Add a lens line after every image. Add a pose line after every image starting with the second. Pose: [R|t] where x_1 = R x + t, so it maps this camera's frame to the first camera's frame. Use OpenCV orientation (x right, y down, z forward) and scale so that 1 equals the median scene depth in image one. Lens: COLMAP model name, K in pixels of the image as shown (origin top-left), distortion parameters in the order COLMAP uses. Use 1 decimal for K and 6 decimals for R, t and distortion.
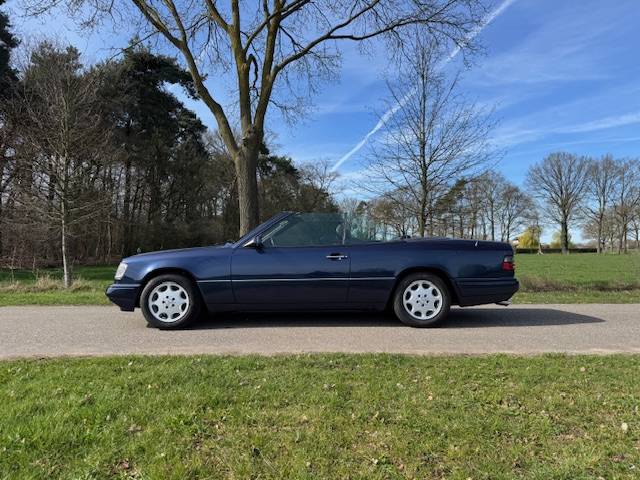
lens RADIAL K [[446.6, 0, 320.1], [0, 446.6, 241.6], [0, 0, 1]] dist [0.052886, -0.062814]
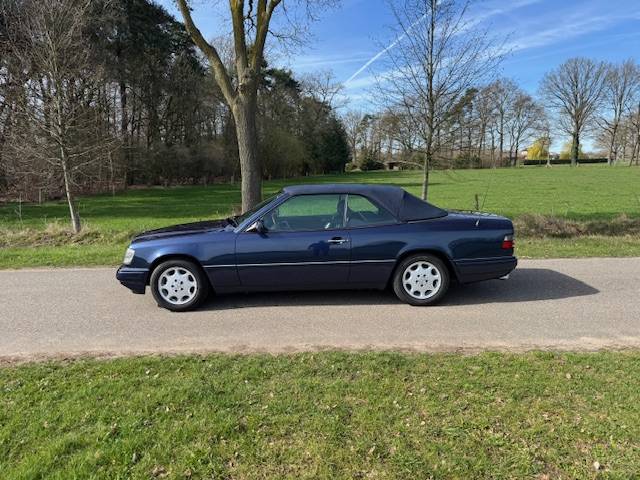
lens RADIAL K [[446.6, 0, 315.8], [0, 446.6, 241.5], [0, 0, 1]] dist [0.052886, -0.062814]
pose [[0.999696, -0.014712, -0.019762, 0.006170], [0.018175, 0.981920, 0.188419, -0.153759], [0.016633, -0.188721, 0.981890, 0.001150]]
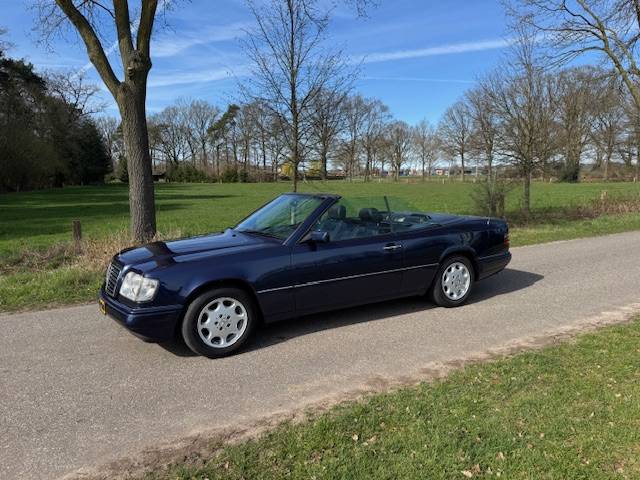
lens RADIAL K [[446.6, 0, 319.1], [0, 446.6, 240.9], [0, 0, 1]] dist [0.052886, -0.062814]
pose [[0.872300, -0.073277, 0.483450, -0.544337], [-0.006413, 0.986908, 0.161158, -0.127183], [-0.488930, -0.143678, 0.860409, 0.266389]]
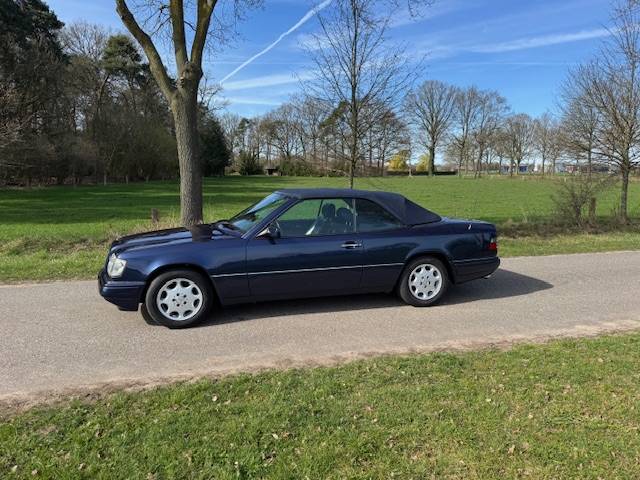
lens RADIAL K [[446.6, 0, 321.6], [0, 446.6, 240.4], [0, 0, 1]] dist [0.052886, -0.062814]
pose [[0.963310, -0.029619, 0.266753, -0.292471], [-0.018217, 0.984384, 0.175088, -0.149429], [-0.267773, -0.173523, 0.947727, 0.064956]]
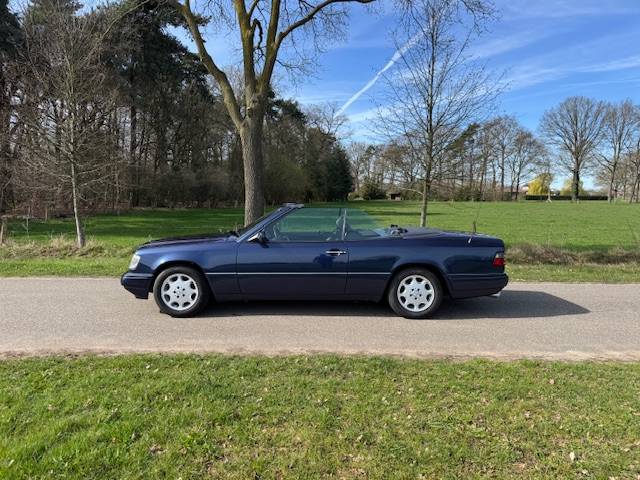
lens RADIAL K [[446.6, 0, 316.3], [0, 446.6, 237.9], [0, 0, 1]] dist [0.052886, -0.062814]
pose [[0.999663, 0.013797, -0.022005, 0.013626], [-0.011107, 0.992953, 0.117987, -0.123112], [0.023478, -0.117703, 0.992771, -0.047497]]
